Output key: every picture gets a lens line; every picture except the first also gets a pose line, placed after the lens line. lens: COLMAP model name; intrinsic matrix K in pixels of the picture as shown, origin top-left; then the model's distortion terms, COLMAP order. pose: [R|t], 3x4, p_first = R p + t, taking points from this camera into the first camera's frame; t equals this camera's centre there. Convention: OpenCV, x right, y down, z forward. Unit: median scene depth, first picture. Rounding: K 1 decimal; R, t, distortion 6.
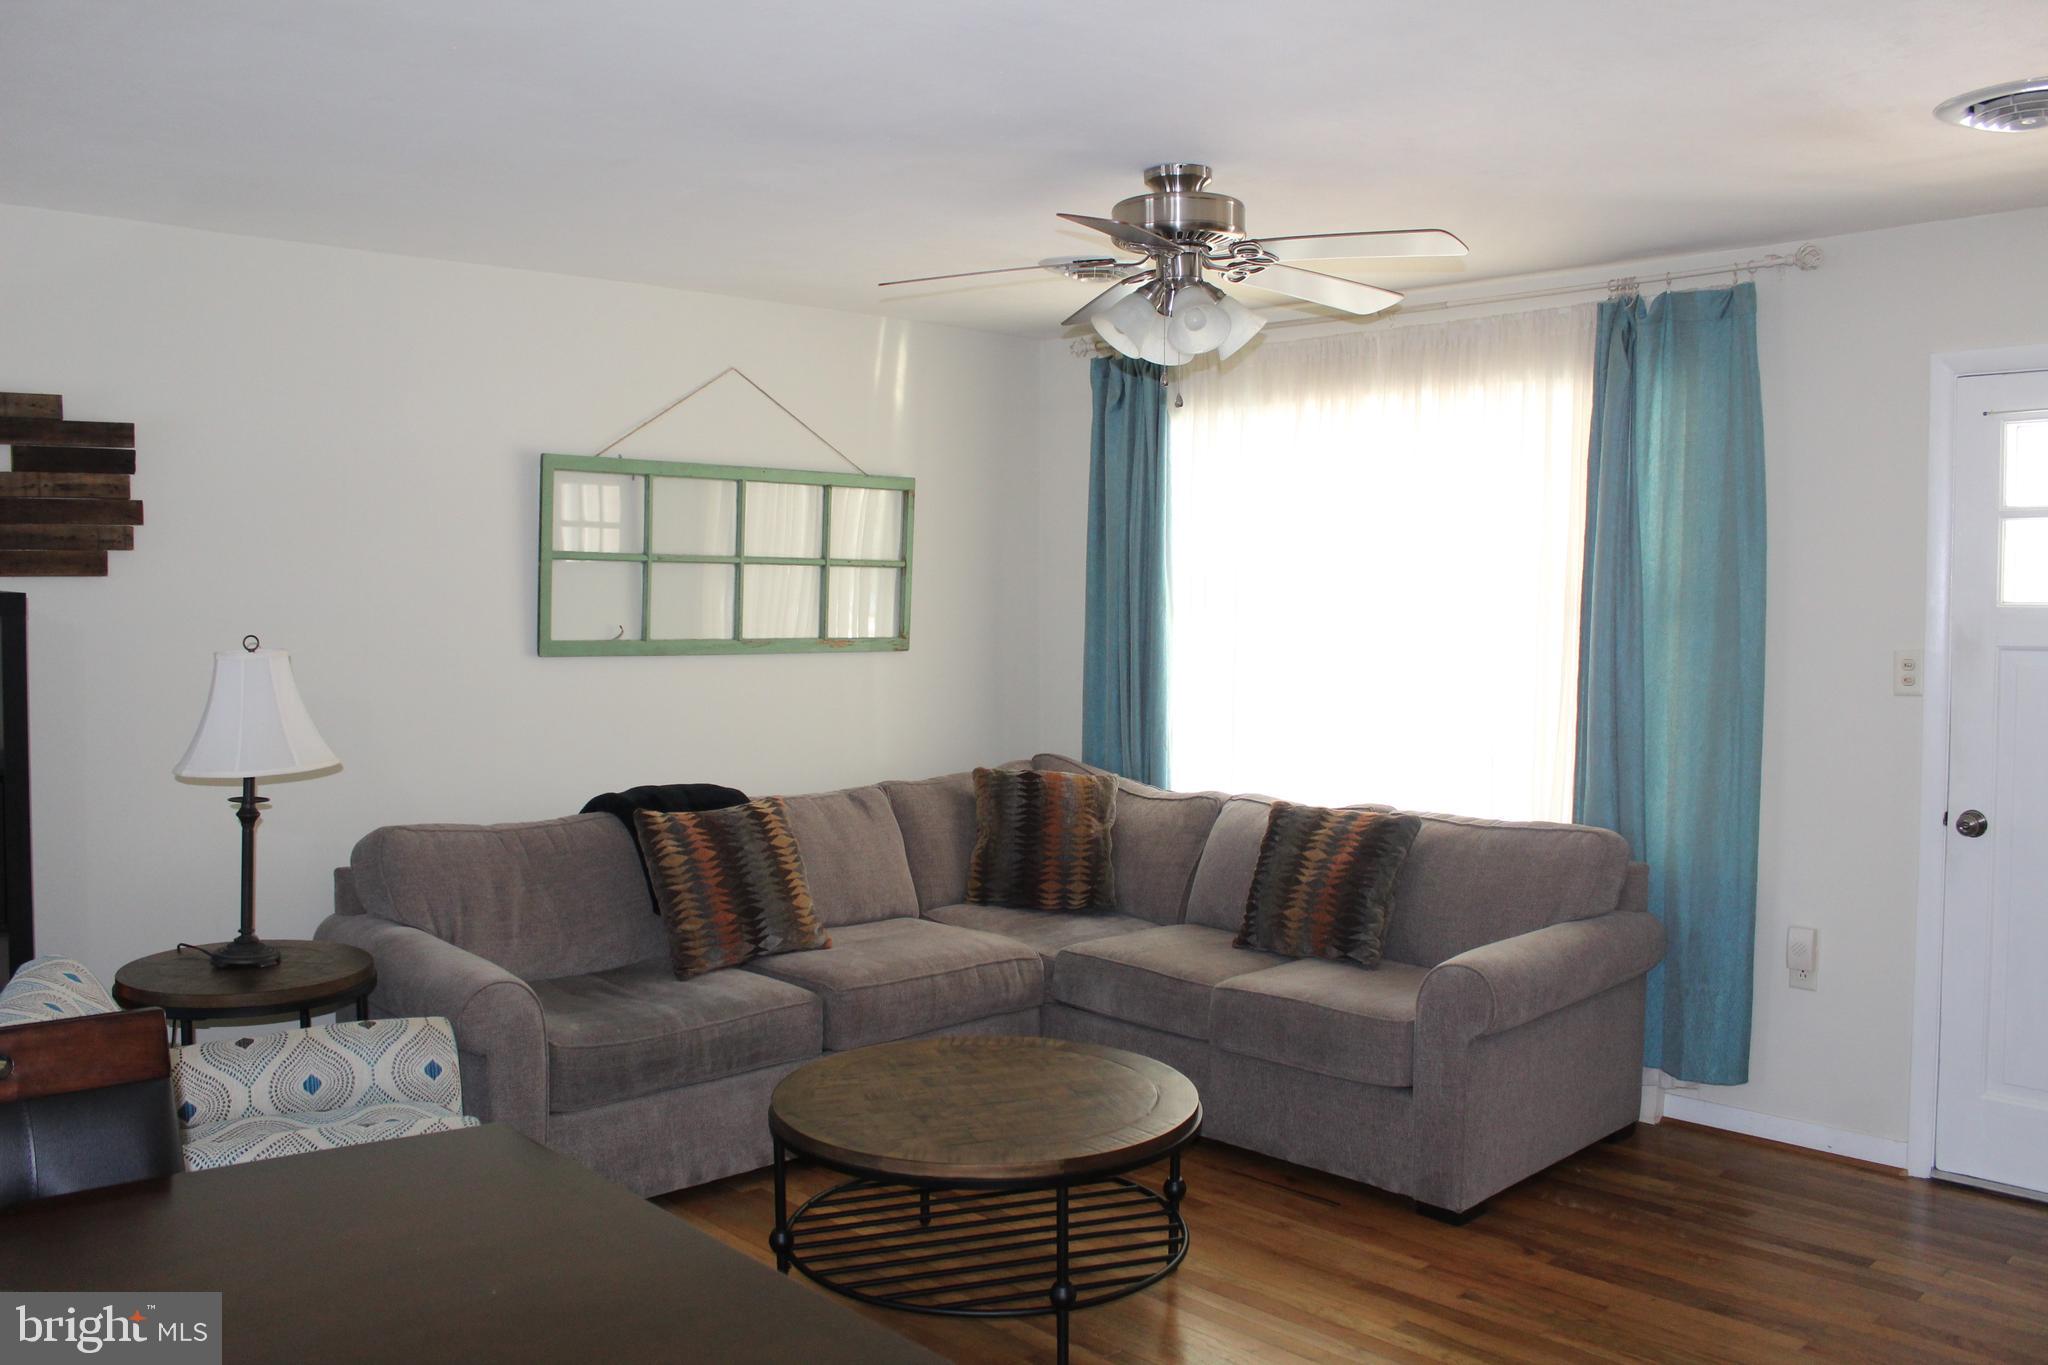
lens RADIAL K [[1736.3, 0, 1024.2], [0, 1736.3, 678.6], [0, 0, 1]] dist [-0.168280, 0.171948]
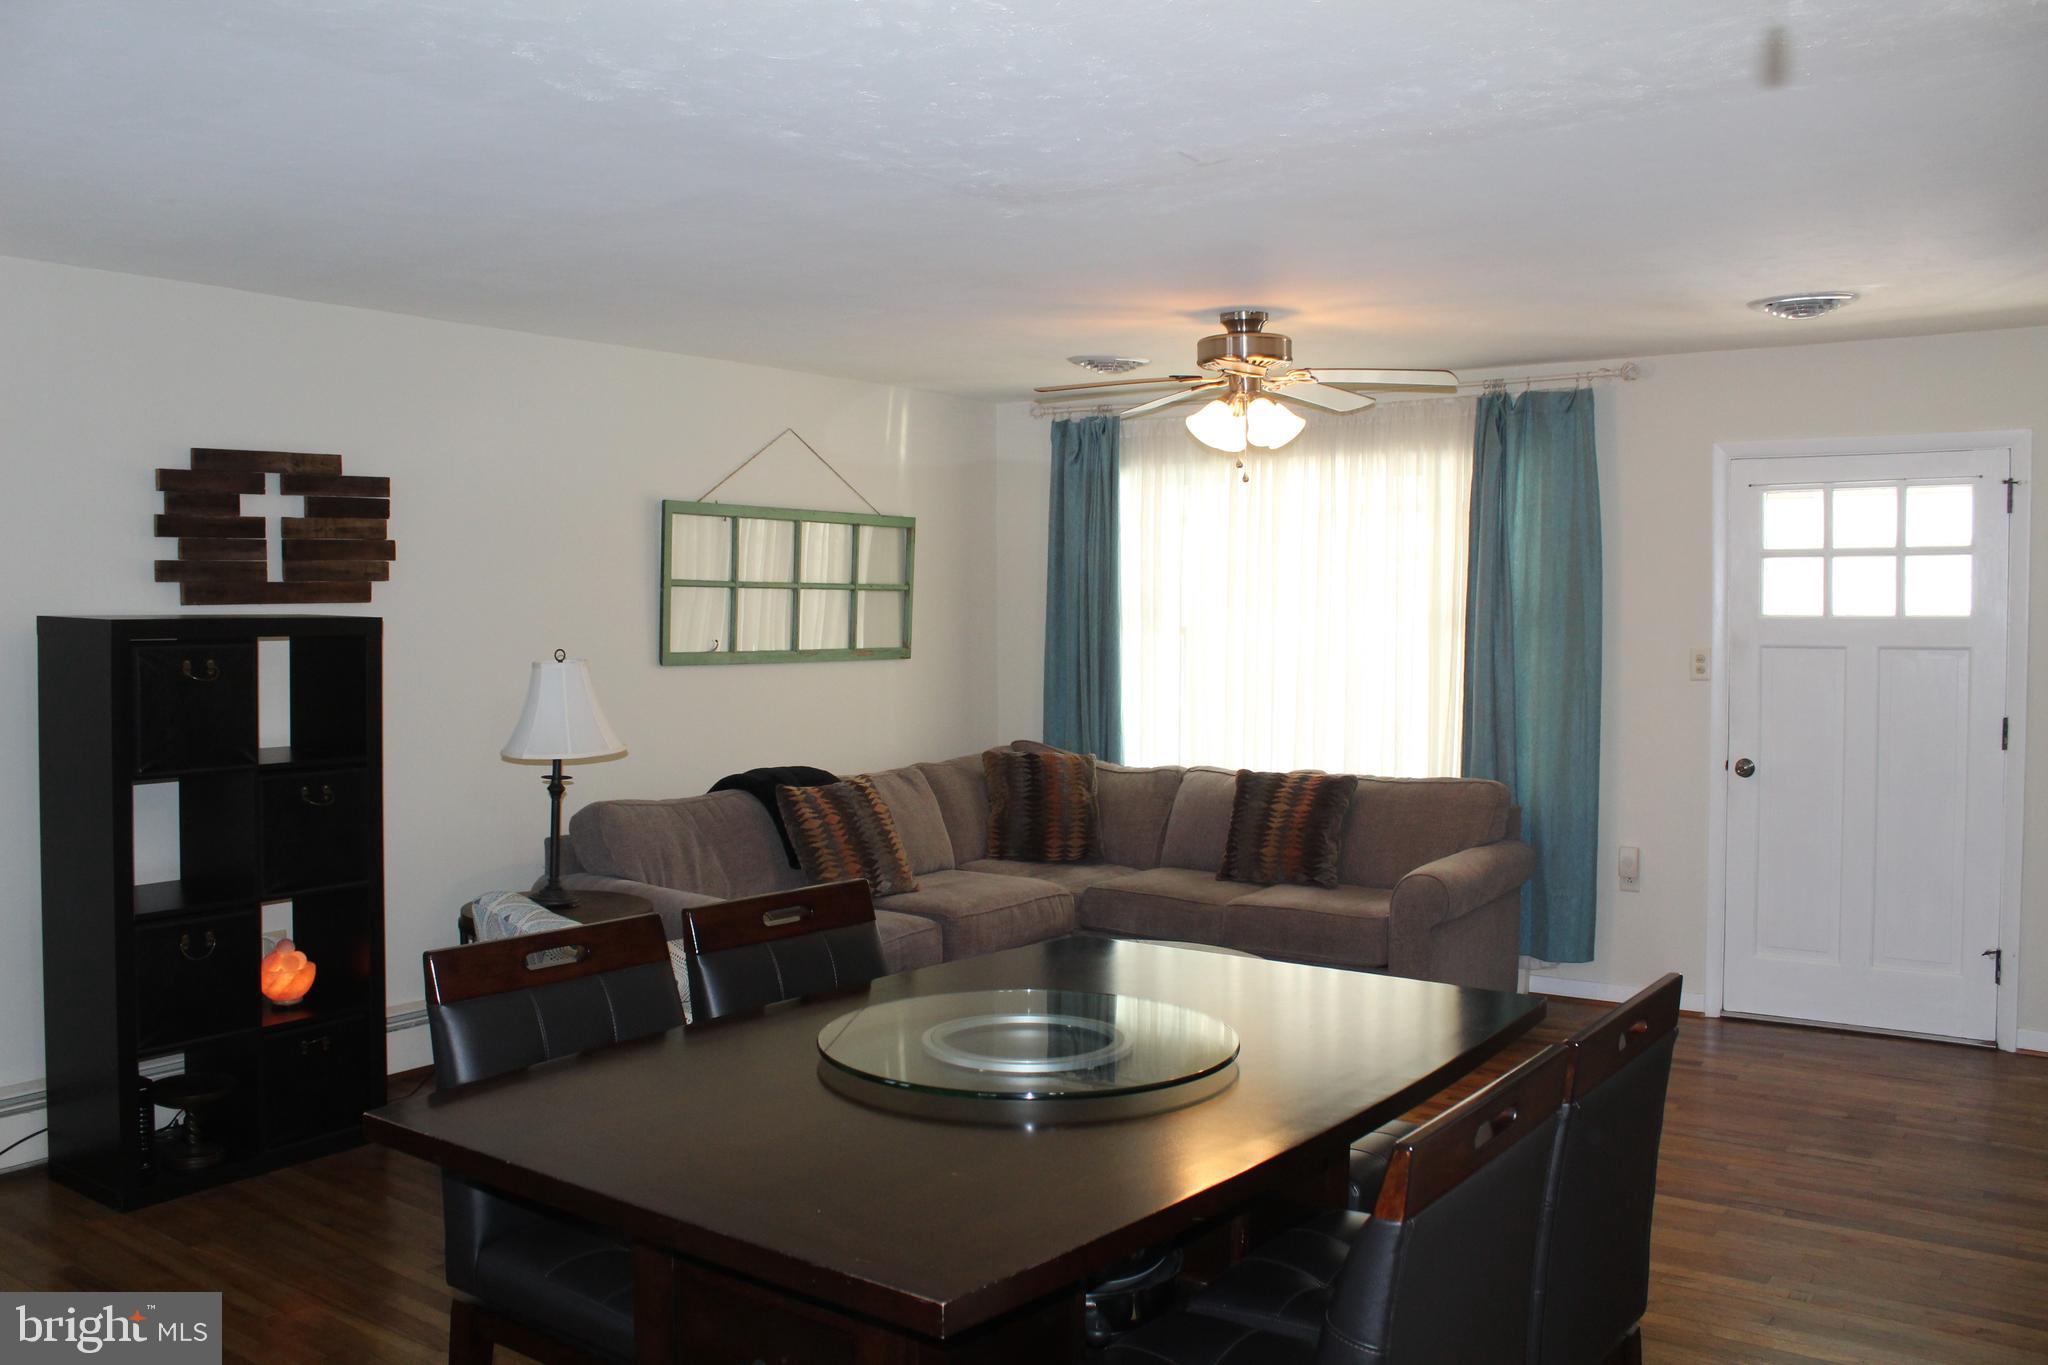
lens RADIAL K [[1736.3, 0, 1024.2], [0, 1736.3, 678.6], [0, 0, 1]] dist [-0.168280, 0.171948]
pose [[0.980676, -0.013371, 0.195179, -0.289134], [0.014646, 0.999880, -0.005095, 0.006890], [-0.195088, 0.007855, 0.980754, -0.276371]]
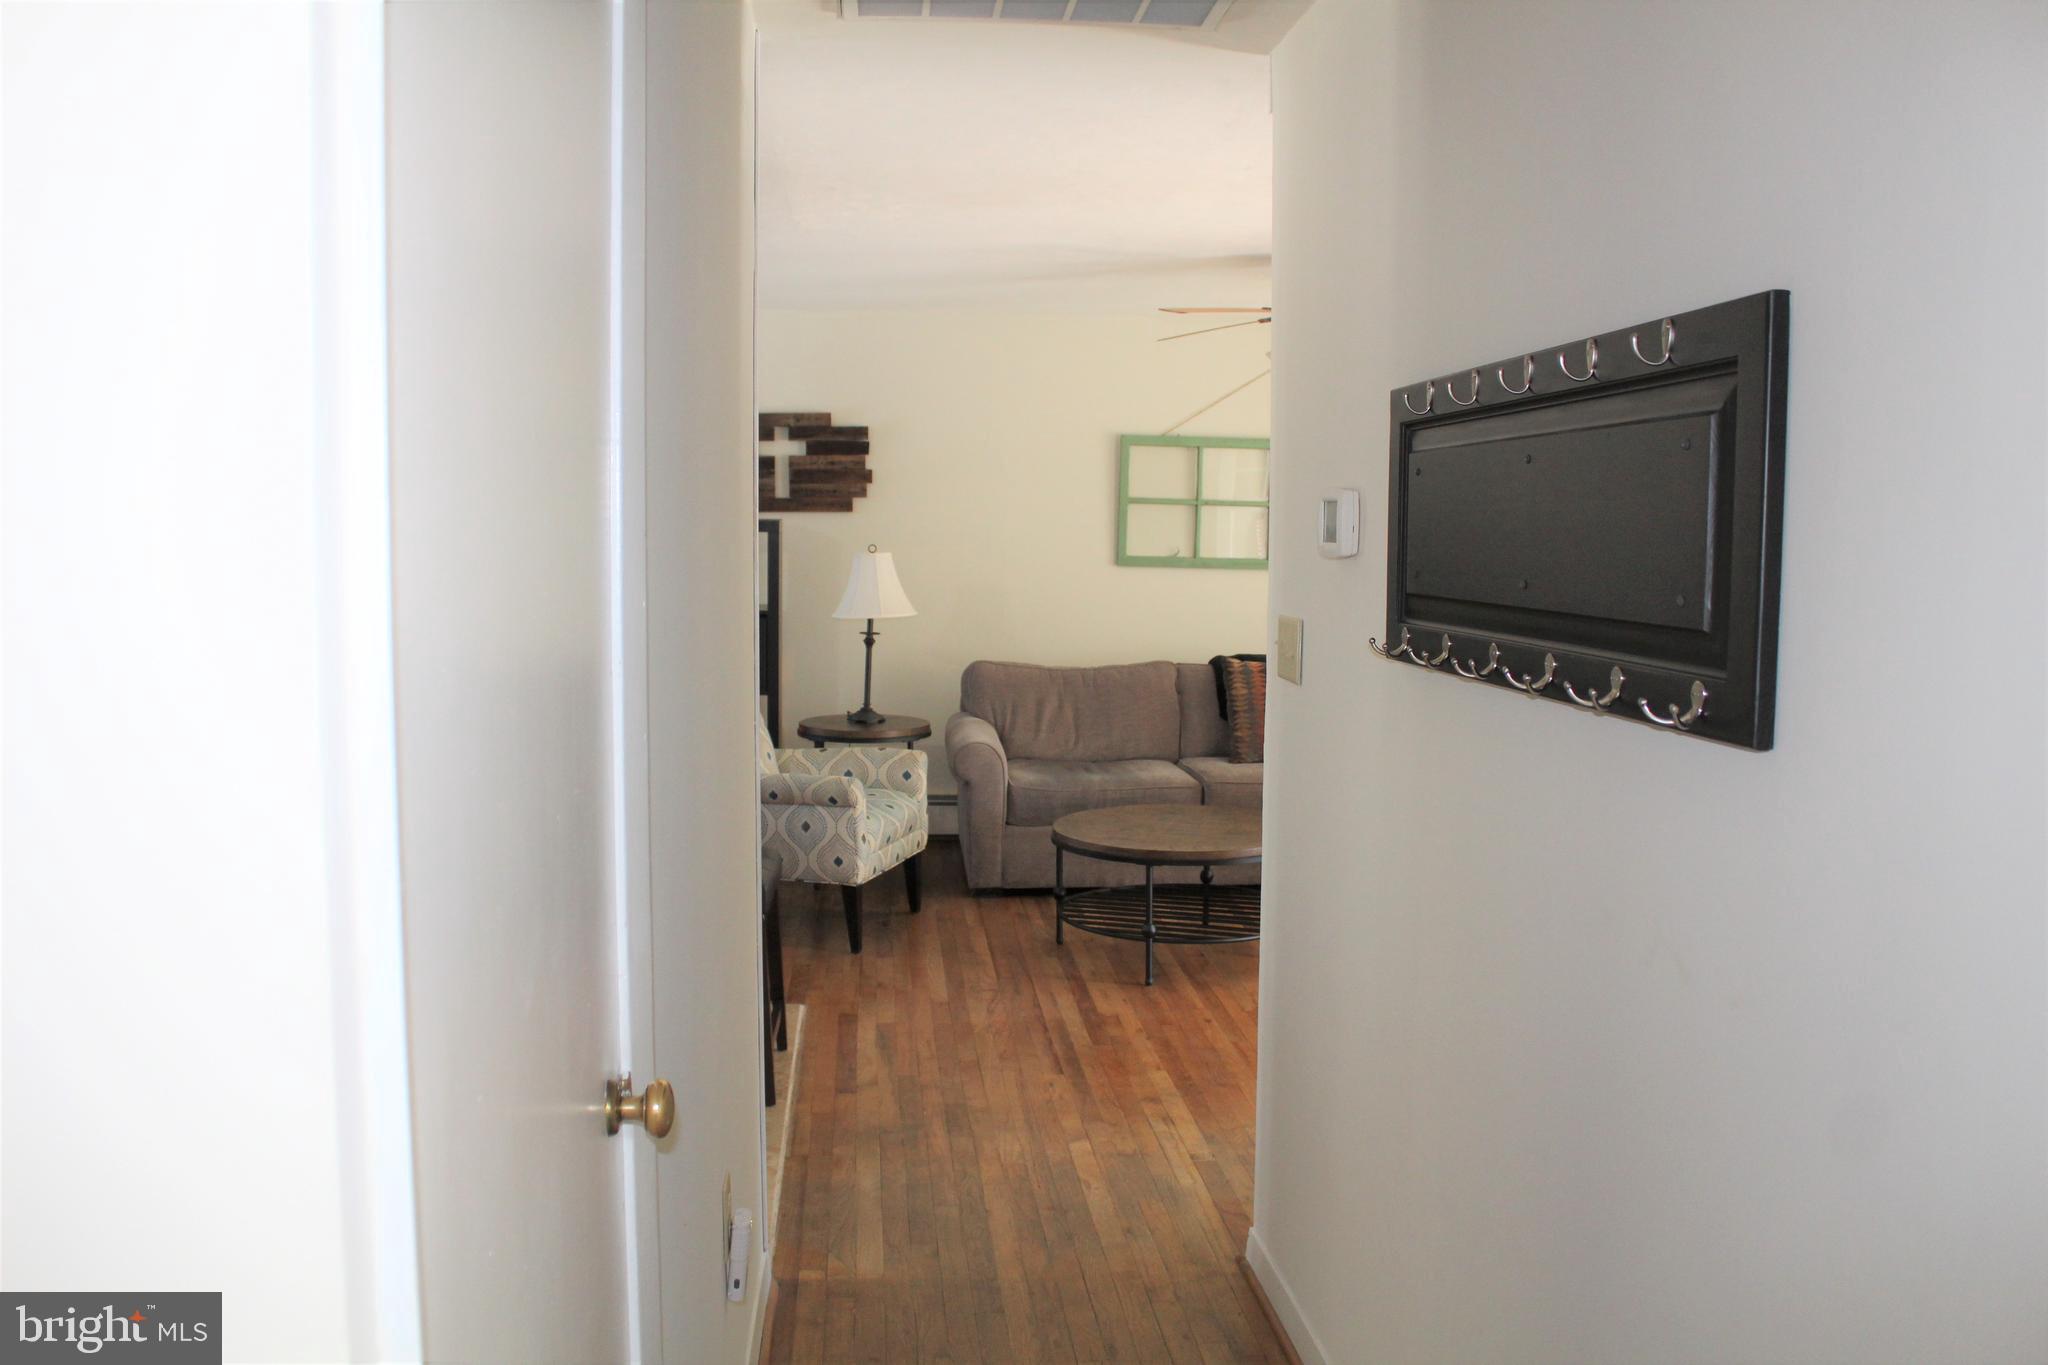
lens RADIAL K [[1736.3, 0, 1024.2], [0, 1736.3, 678.6], [0, 0, 1]] dist [-0.168280, 0.171948]
pose [[0.783271, 0.052864, -0.619429, 0.668283], [-0.037407, 0.998580, 0.037921, 0.034696], [0.620554, -0.006531, 0.784137, -0.297330]]
